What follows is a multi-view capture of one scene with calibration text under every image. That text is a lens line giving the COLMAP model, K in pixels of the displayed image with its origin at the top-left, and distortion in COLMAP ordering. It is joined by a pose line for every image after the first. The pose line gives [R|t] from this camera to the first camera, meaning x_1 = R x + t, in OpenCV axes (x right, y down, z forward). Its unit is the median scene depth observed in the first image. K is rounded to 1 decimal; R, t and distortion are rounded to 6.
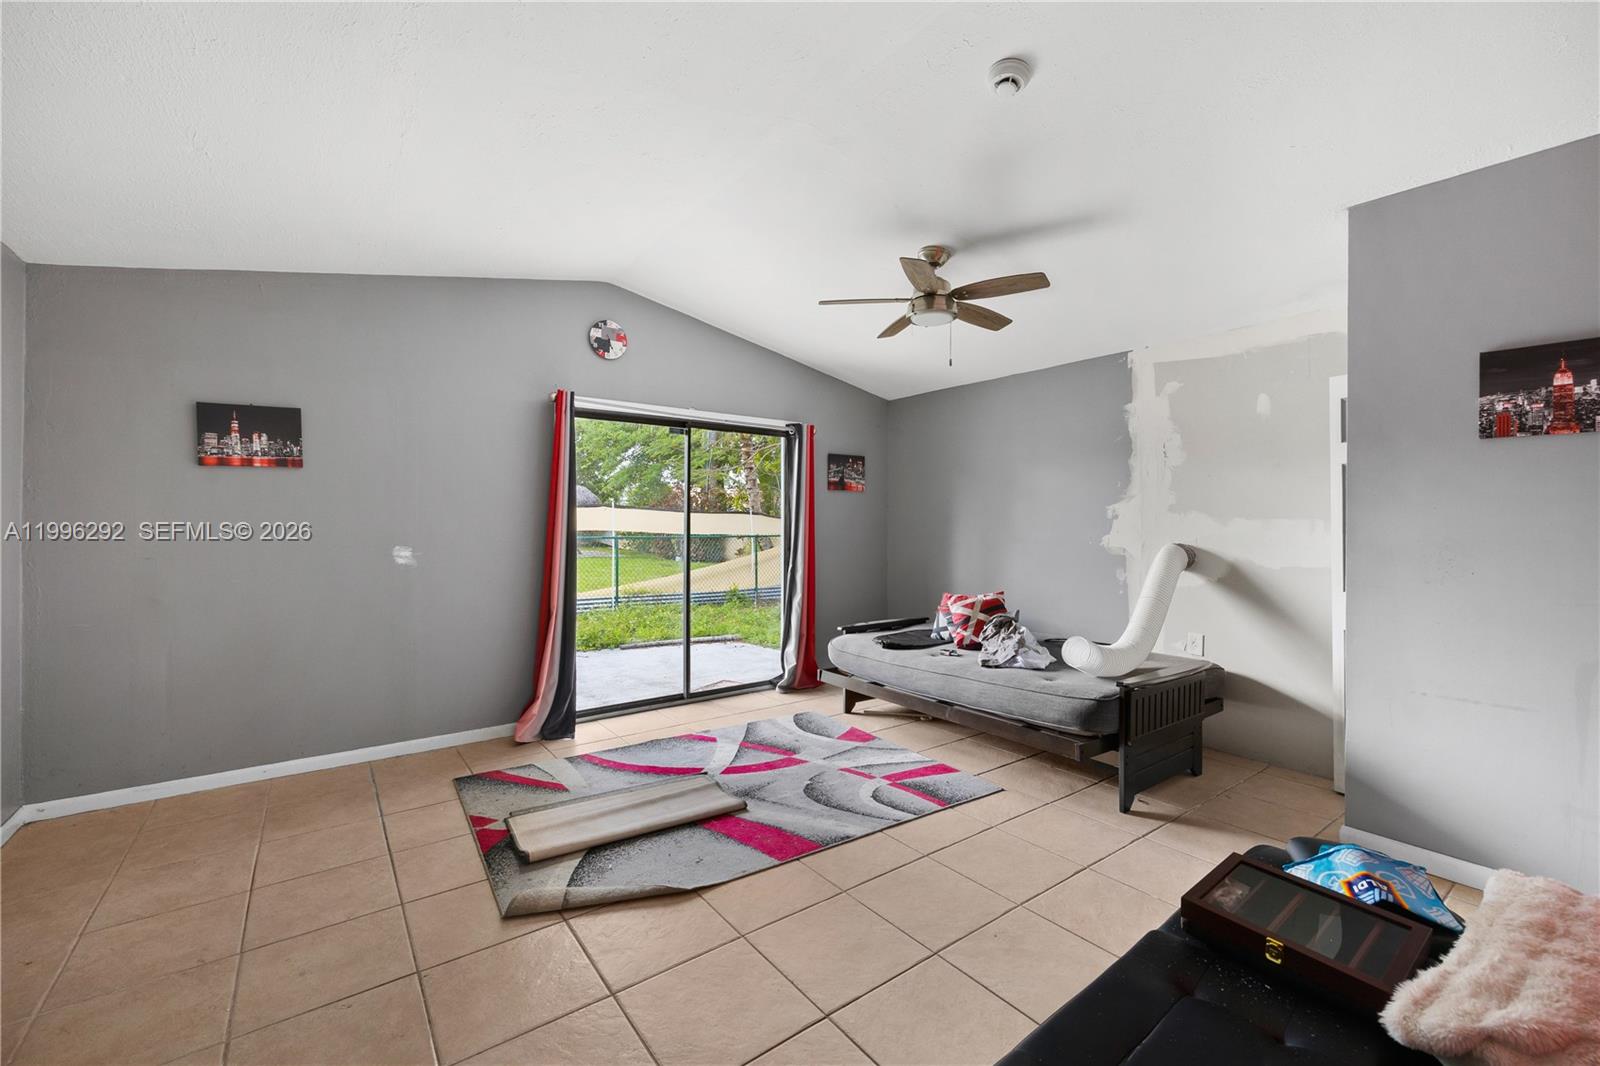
lens RADIAL K [[655.0, 0, 810.7], [0, 655.0, 521.2], [0, 0, 1]] dist [-0.003687, 0.000610]
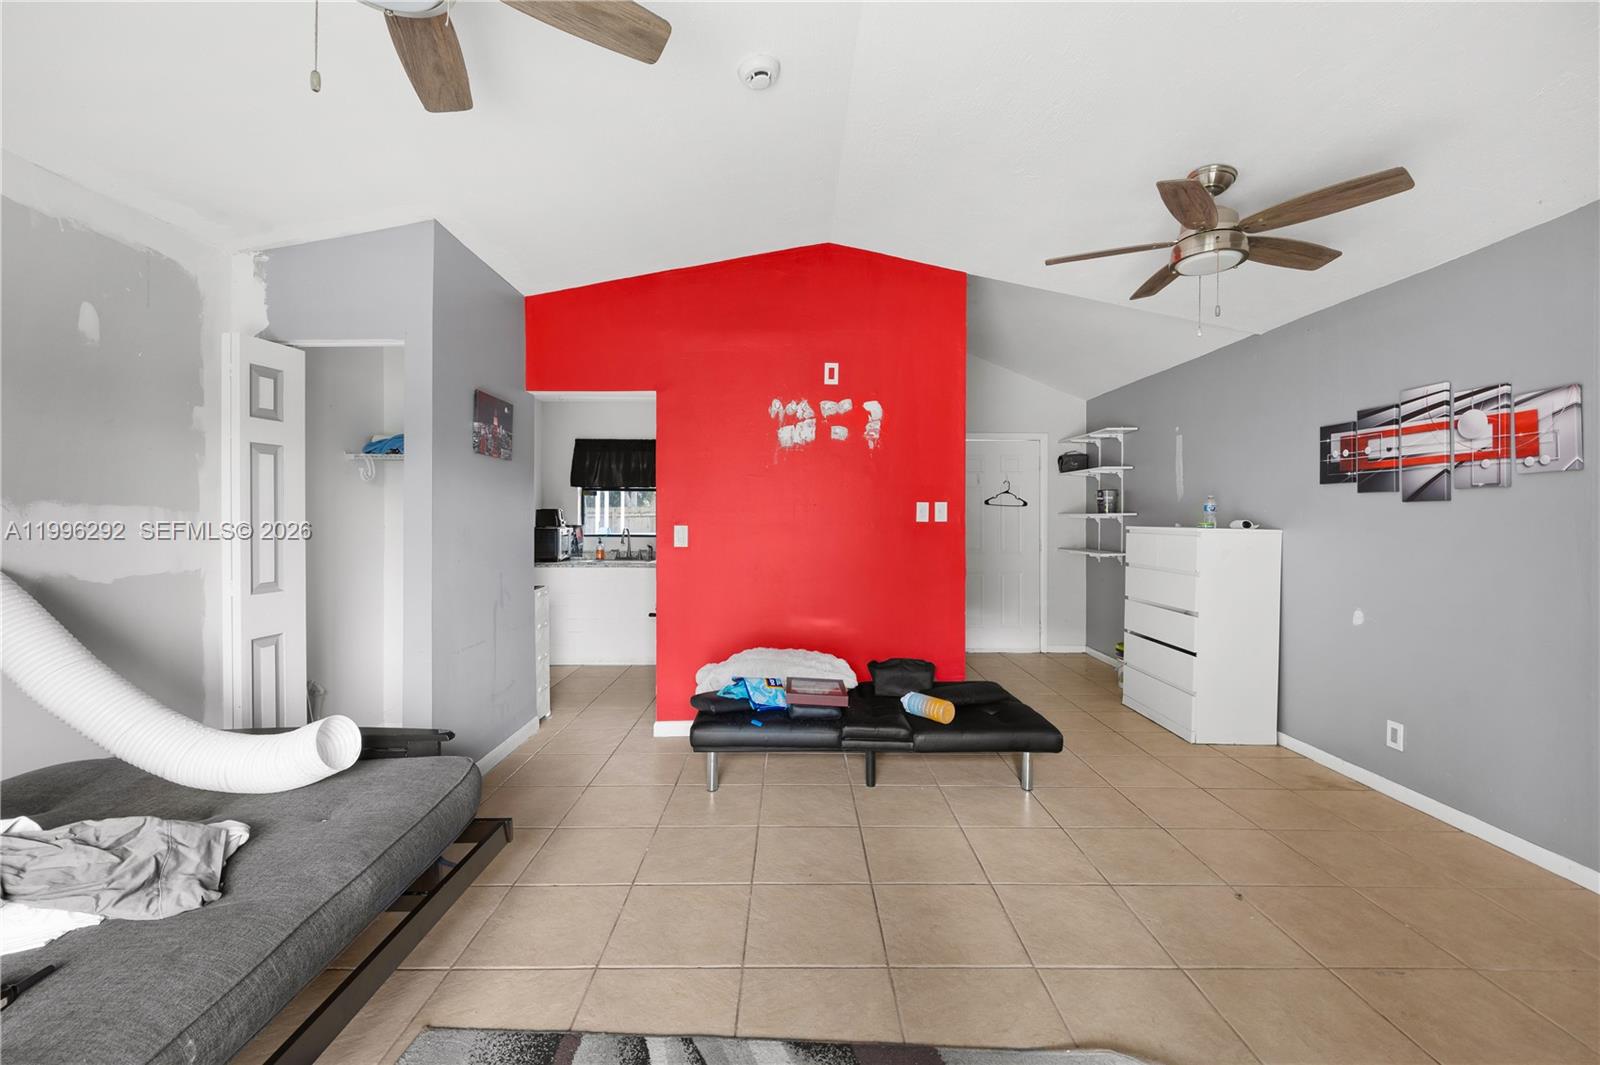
lens RADIAL K [[655.0, 0, 785.7], [0, 655.0, 524.2], [0, 0, 1]] dist [-0.003687, 0.000610]
pose [[-0.790497, -0.014053, 0.612305, -0.225771], [-0.008418, 0.999892, 0.012080, 0.002242], [-0.612408, 0.004395, -0.790529, 1.131115]]
